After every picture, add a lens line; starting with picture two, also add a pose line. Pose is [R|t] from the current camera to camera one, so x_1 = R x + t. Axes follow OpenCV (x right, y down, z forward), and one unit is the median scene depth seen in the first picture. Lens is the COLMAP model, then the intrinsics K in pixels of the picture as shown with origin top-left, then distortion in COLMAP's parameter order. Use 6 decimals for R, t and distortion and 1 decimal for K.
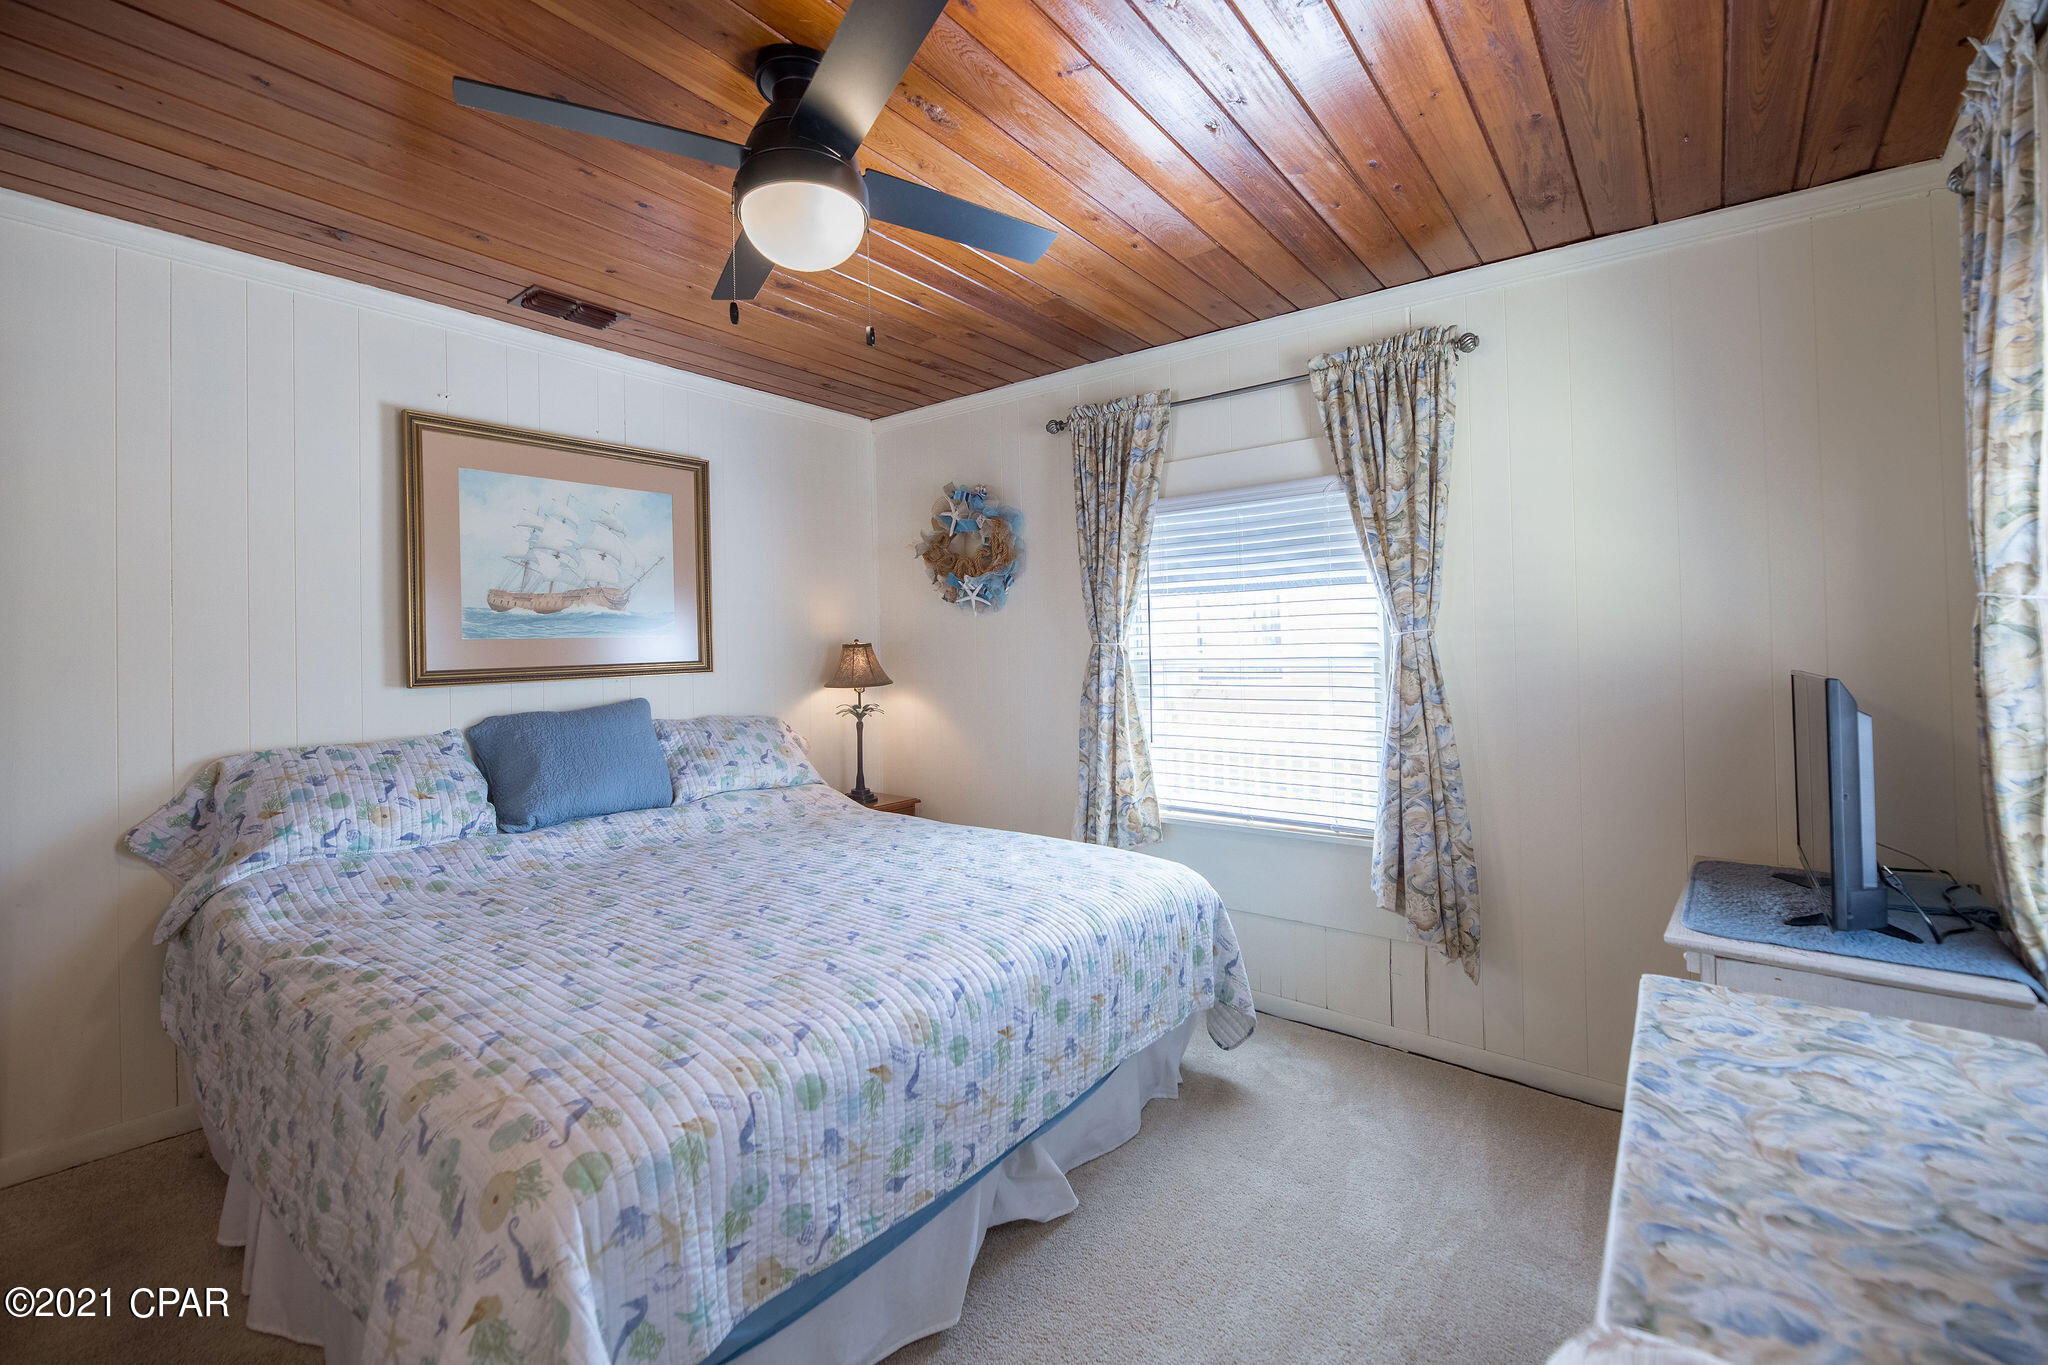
lens RADIAL K [[833.3, 0, 1006.4], [0, 833.3, 648.4], [0, 0, 1]] dist [-0.002917, -0.001738]
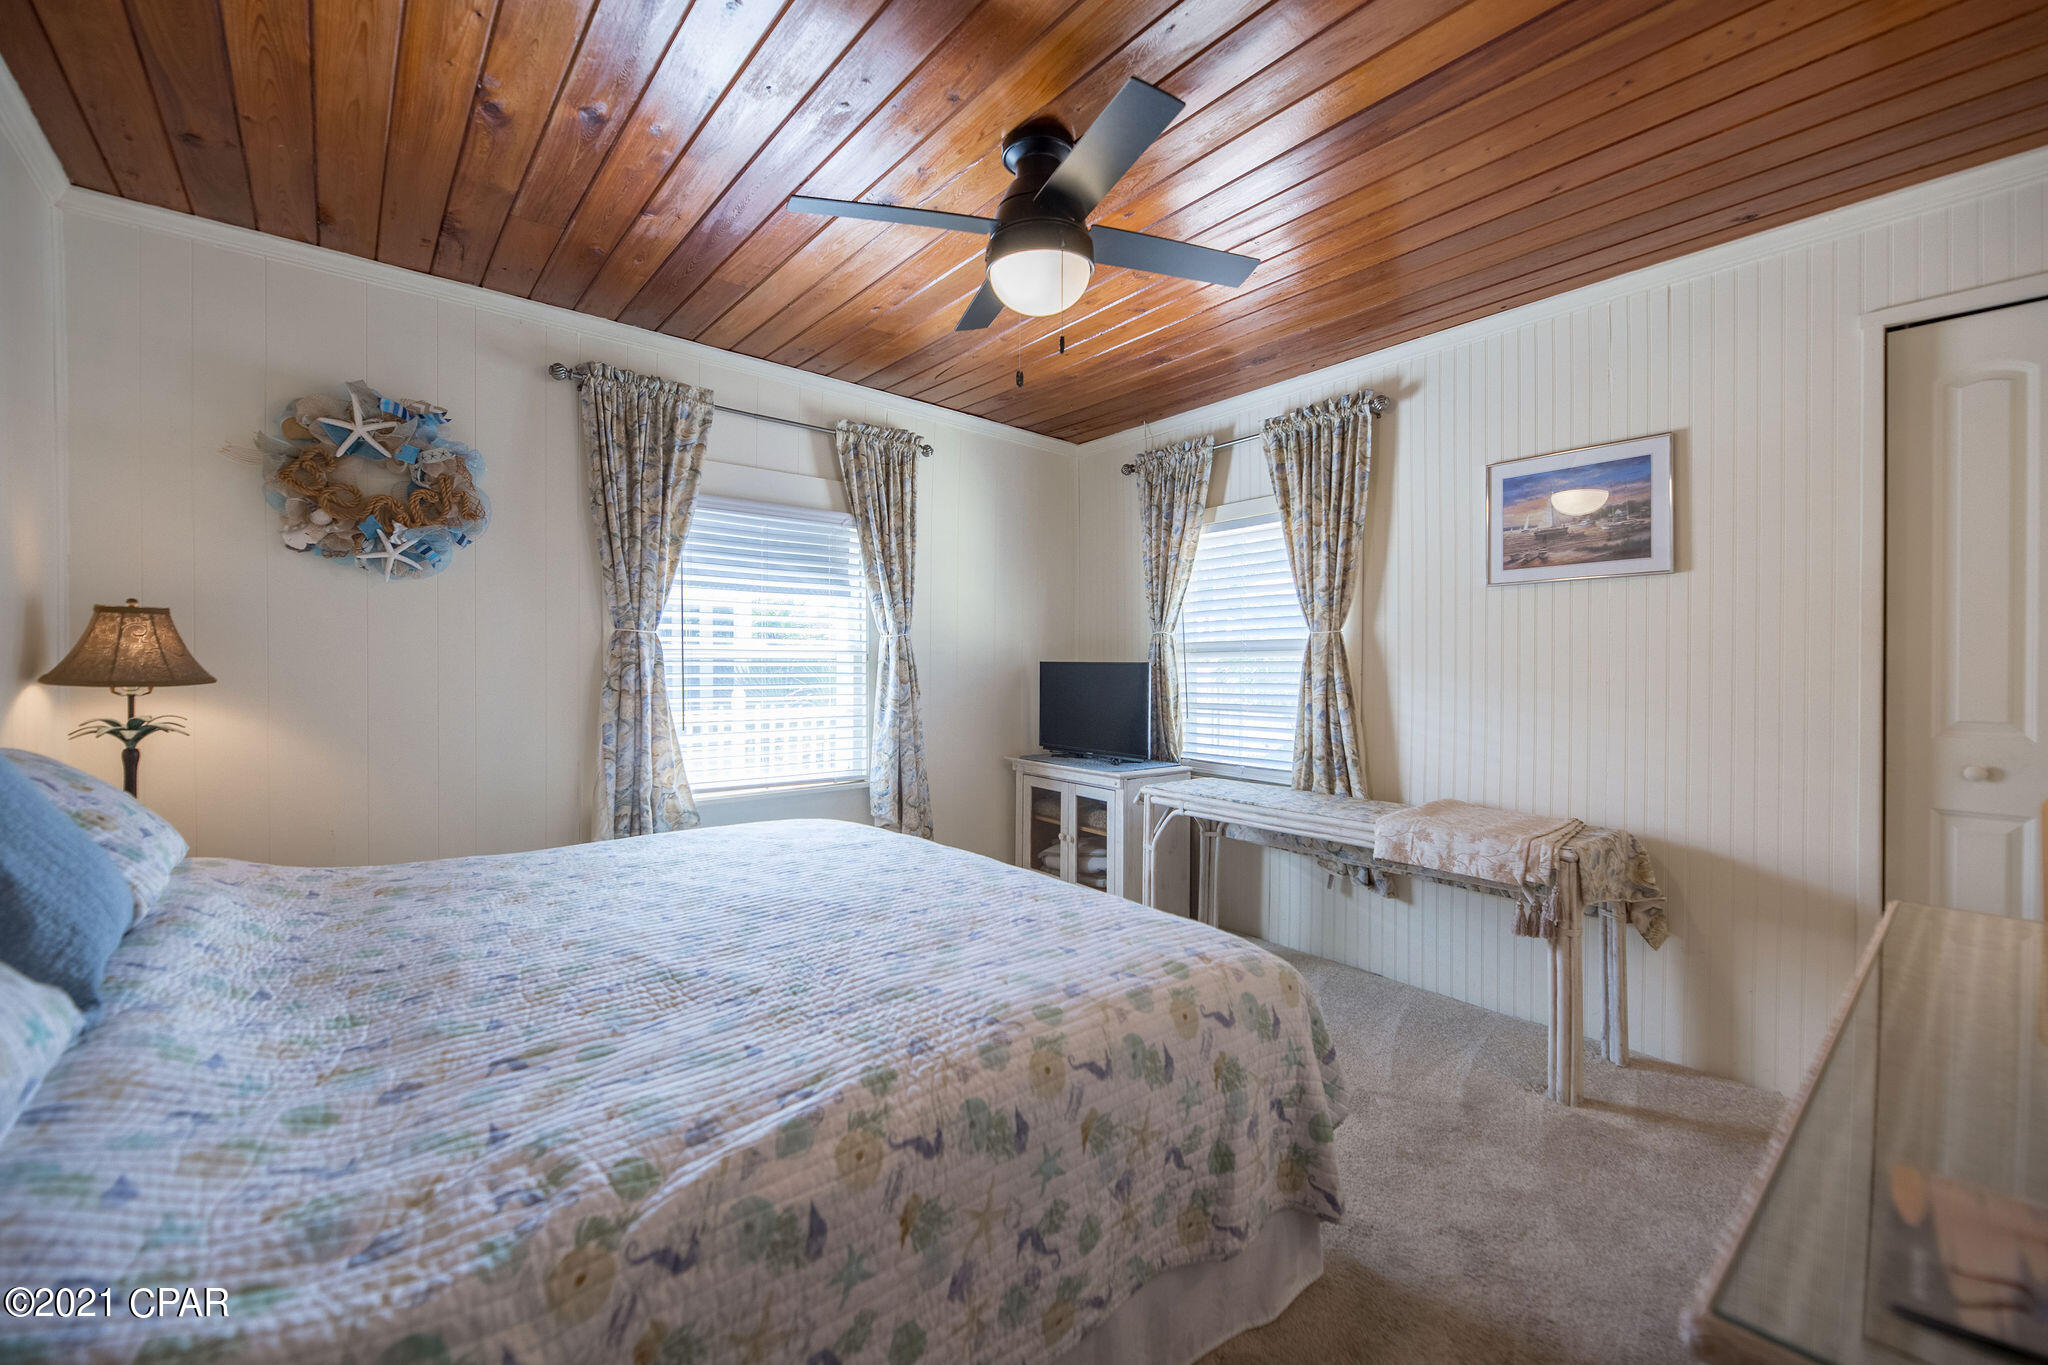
lens RADIAL K [[833.3, 0, 1015.4], [0, 833.3, 677.3], [0, 0, 1]] dist [-0.002917, -0.001738]
pose [[0.206764, -0.005759, 0.978374, -0.772417], [-0.018744, 0.999776, 0.009846, 0.031734], [-0.978211, -0.020374, 0.206610, 0.415347]]
